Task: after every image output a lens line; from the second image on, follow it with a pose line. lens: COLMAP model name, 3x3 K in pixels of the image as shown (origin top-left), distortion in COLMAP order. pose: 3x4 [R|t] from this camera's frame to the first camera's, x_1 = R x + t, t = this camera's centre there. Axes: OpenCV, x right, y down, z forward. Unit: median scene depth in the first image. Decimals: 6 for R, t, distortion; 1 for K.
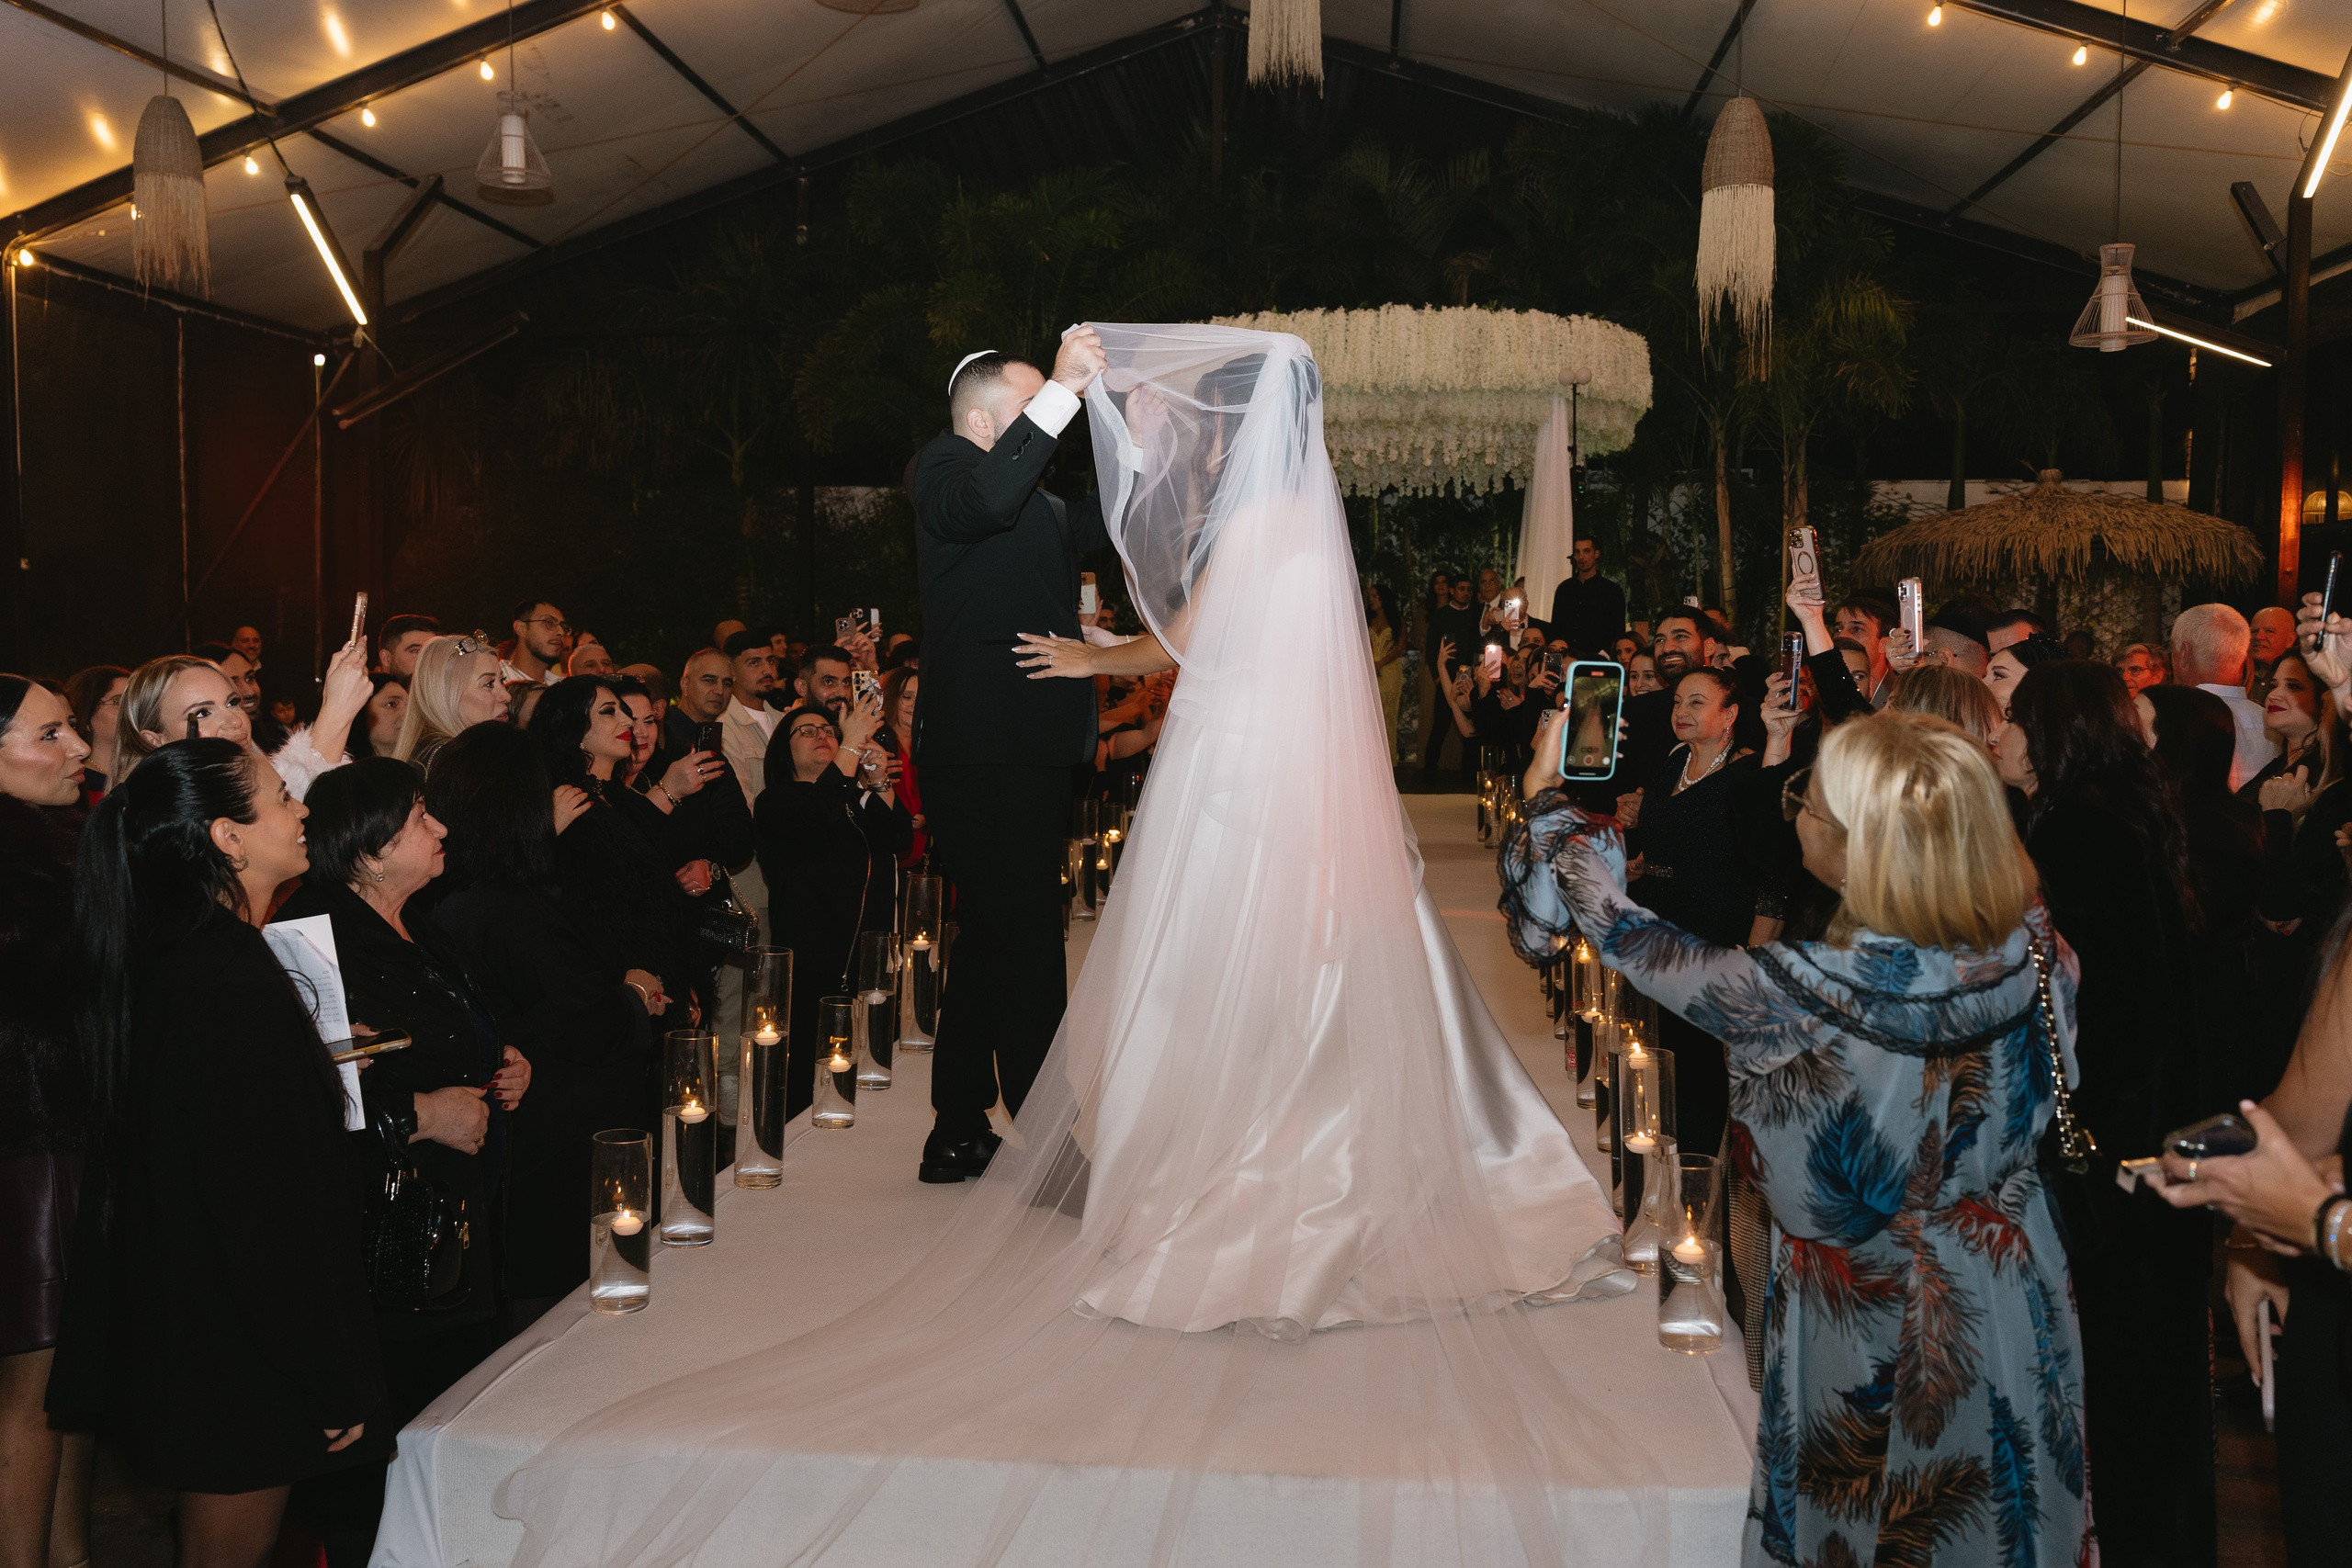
lens RADIAL K [[1815.9, 0, 1176.0], [0, 1815.9, 784.0], [0, 0, 1]] dist [0.000489, 0.003783]
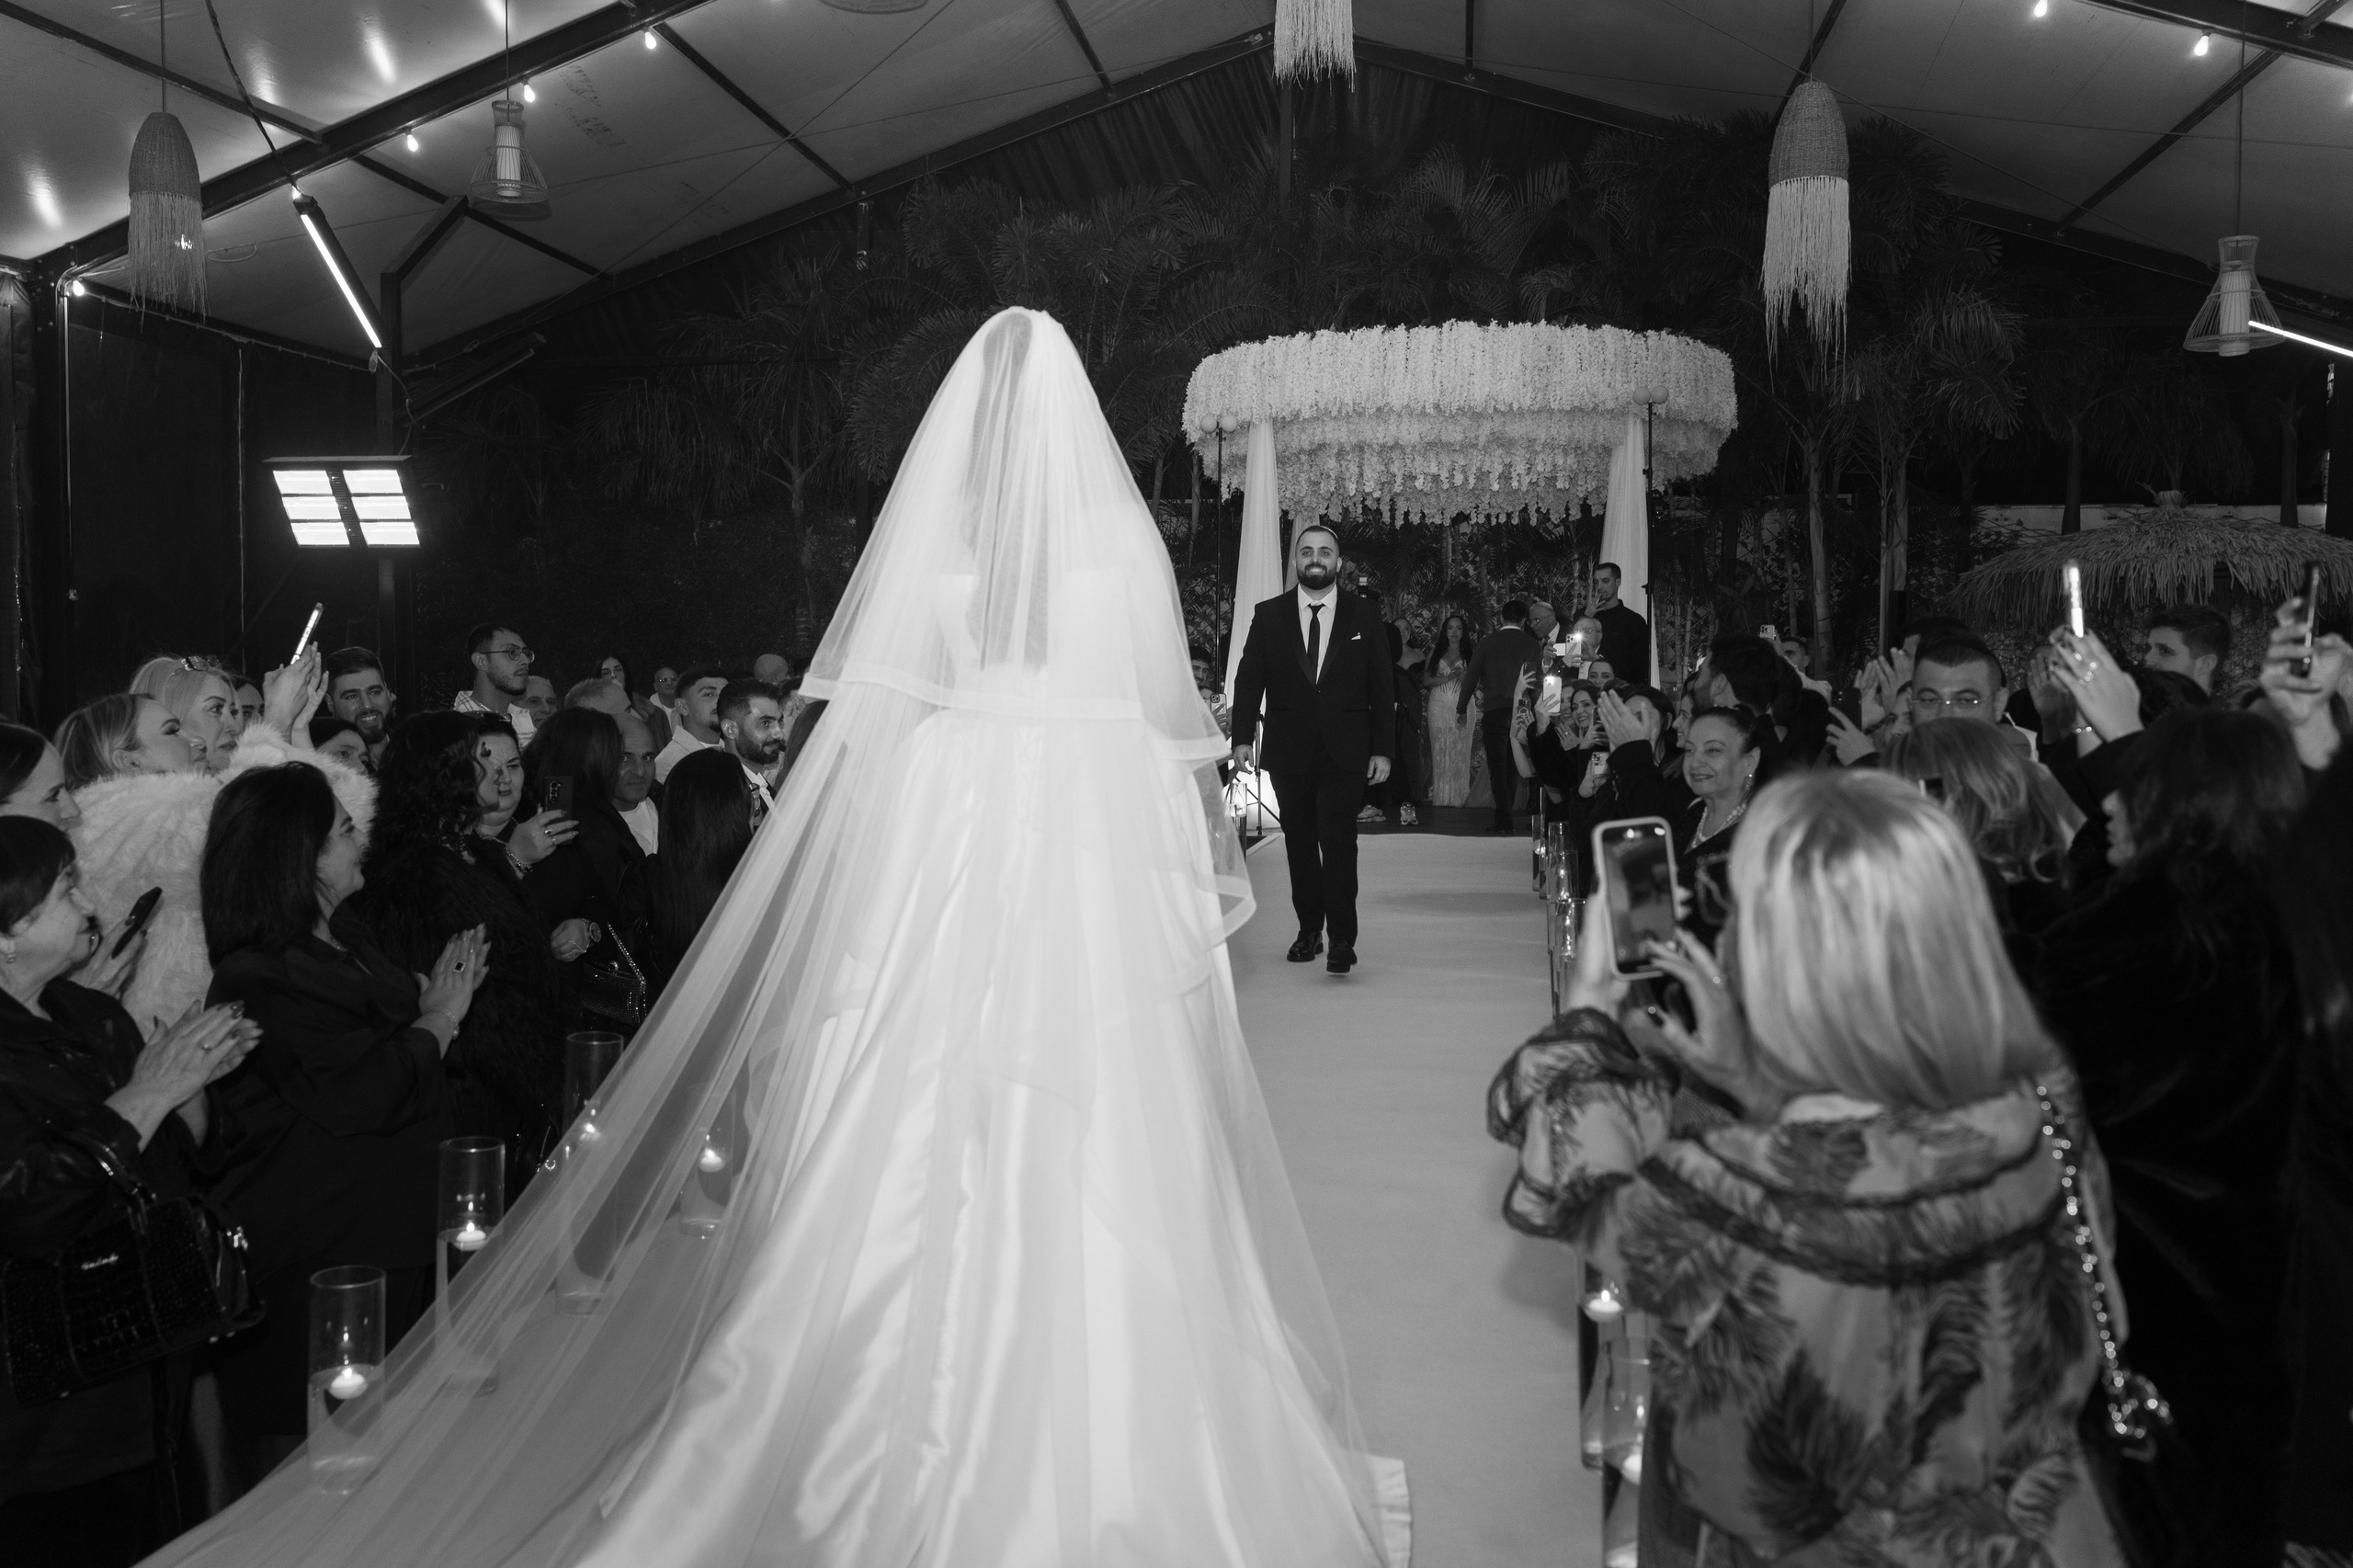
lens RADIAL K [[1816.8, 0, 1176.5], [0, 1816.8, 784.0], [0, 0, 1]] dist [0.000489, 0.003783]
pose [[0.998304, 0.005328, -0.057964, 0.028641], [-0.006368, 0.999822, -0.017772, -0.004130], [0.057859, 0.018111, 0.998160, 0.046248]]
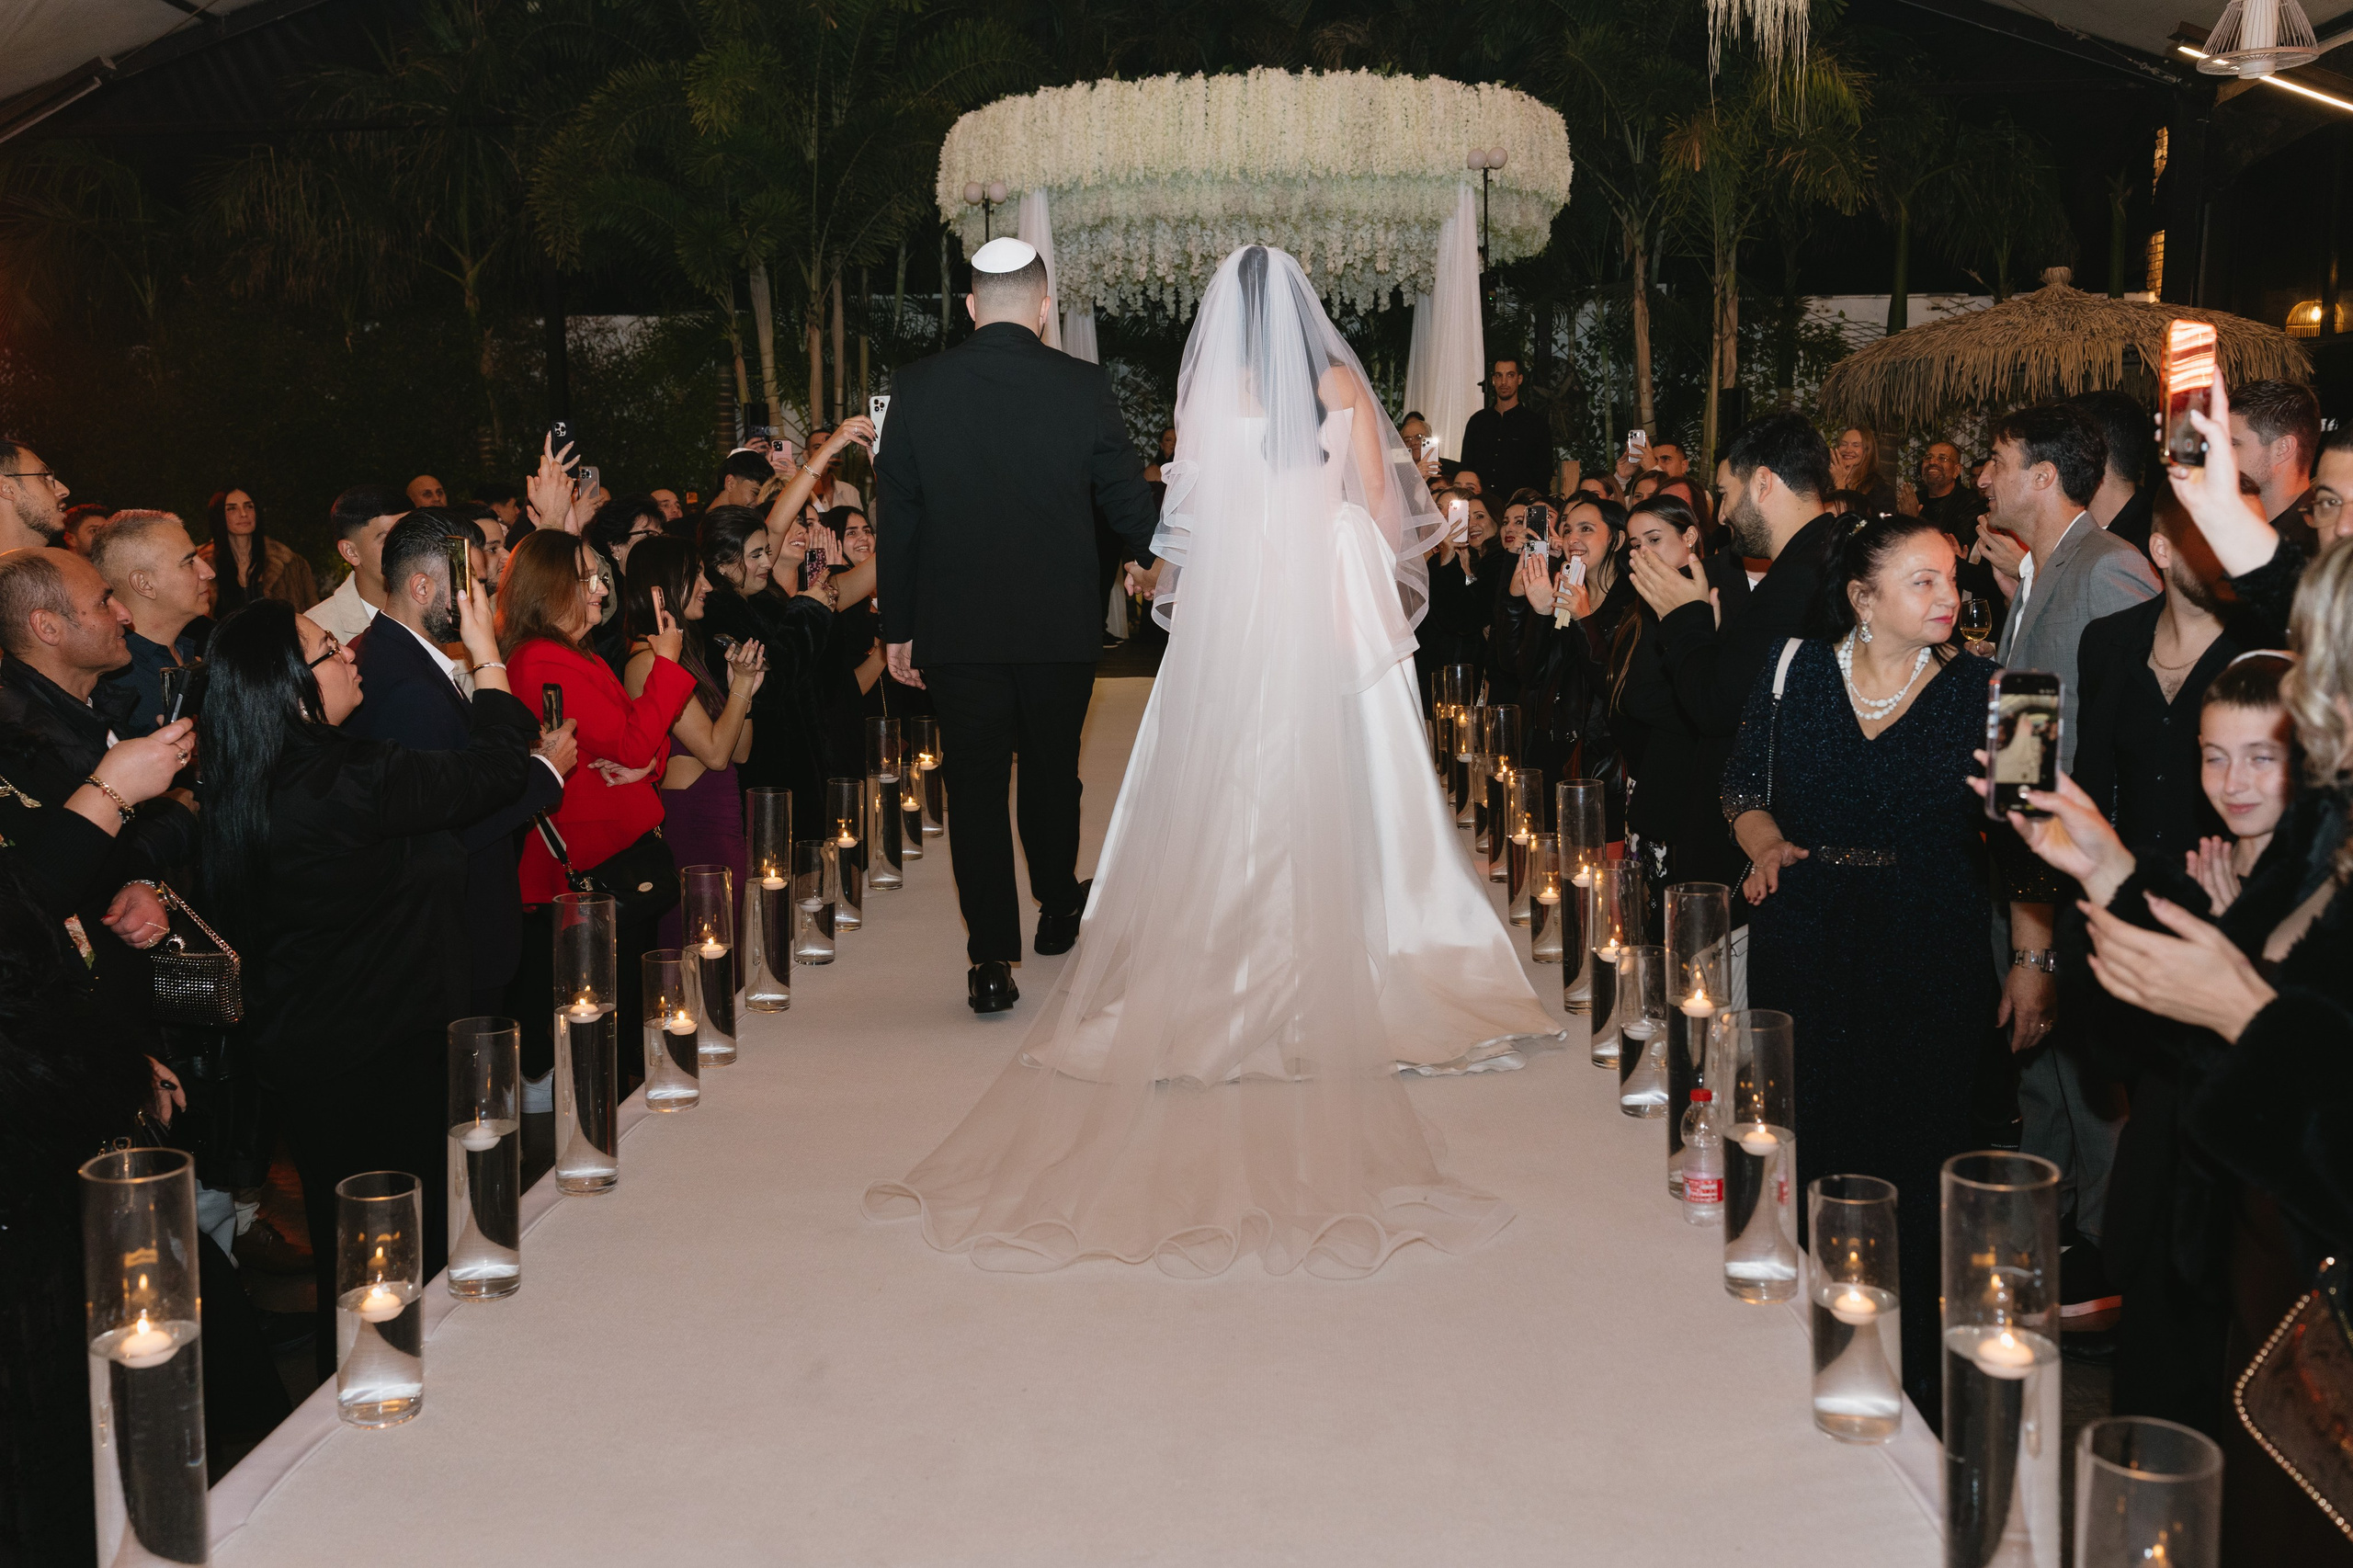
lens RADIAL K [[1864.9, 0, 1149.2], [0, 1864.9, 791.1], [0, 0, 1]] dist [0.001477, 0.002987]
pose [[0.997043, -0.027561, 0.071733, 0.000616], [0.021882, 0.996652, 0.078782, -0.010176], [-0.073665, -0.076979, 0.994308, 0.150635]]
